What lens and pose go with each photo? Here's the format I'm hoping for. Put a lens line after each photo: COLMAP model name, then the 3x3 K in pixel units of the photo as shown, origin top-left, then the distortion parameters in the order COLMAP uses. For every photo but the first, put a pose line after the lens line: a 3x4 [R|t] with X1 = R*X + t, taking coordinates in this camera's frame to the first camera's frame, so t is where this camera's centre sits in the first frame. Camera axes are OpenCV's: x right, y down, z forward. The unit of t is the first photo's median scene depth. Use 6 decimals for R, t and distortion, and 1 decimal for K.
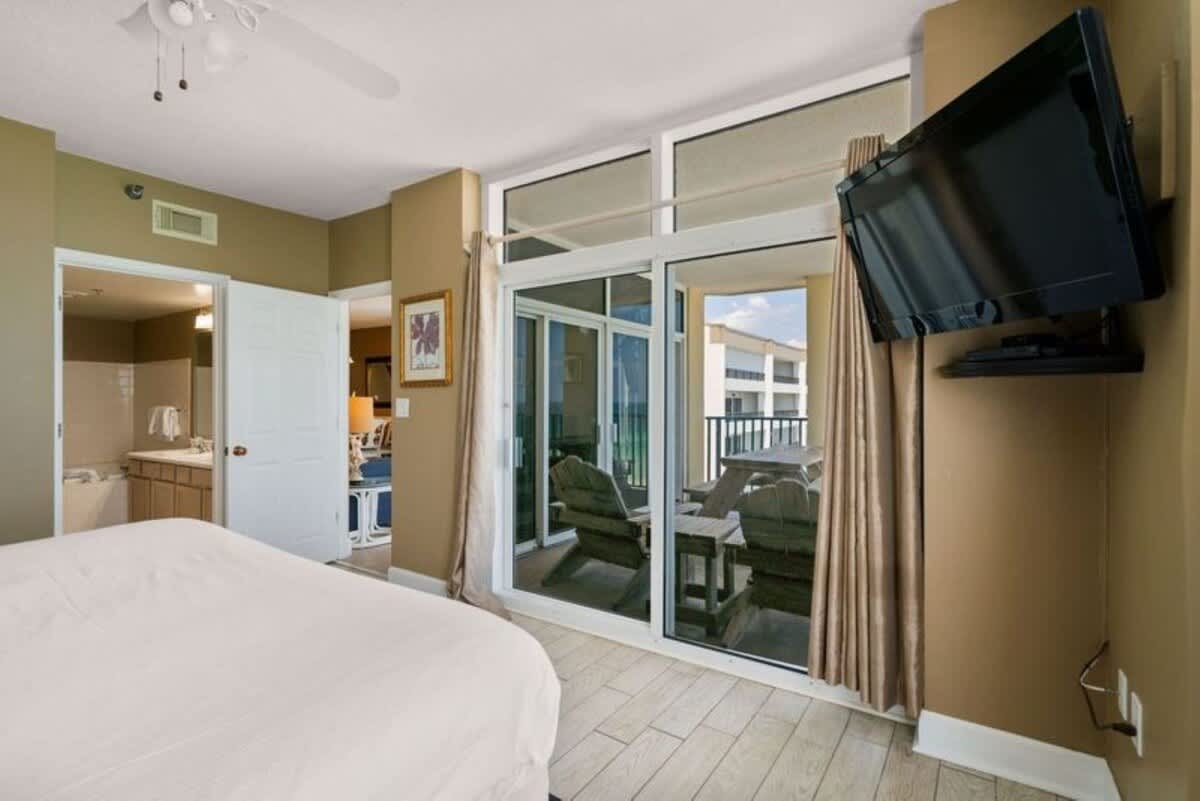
lens RADIAL K [[552.0, 0, 601.3], [0, 552.0, 403.0], [0, 0, 1]] dist [-0.000942, -0.001572]
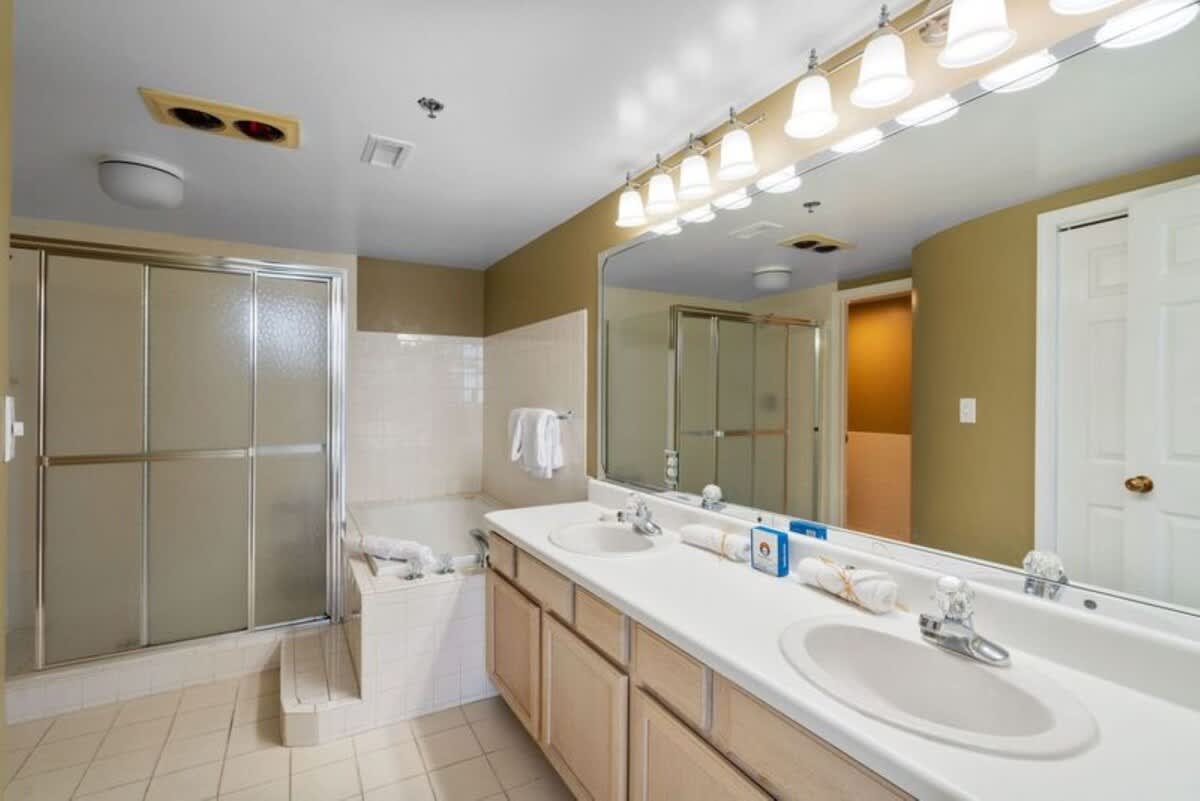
lens RADIAL K [[552.0, 0, 602.7], [0, 552.0, 394.9], [0, 0, 1]] dist [-0.000942, -0.001572]
pose [[0.897467, 0.003435, -0.441068, -0.514118], [-0.002197, 0.999992, 0.003318, -0.008720], [0.441076, -0.002008, 0.897468, 0.569691]]
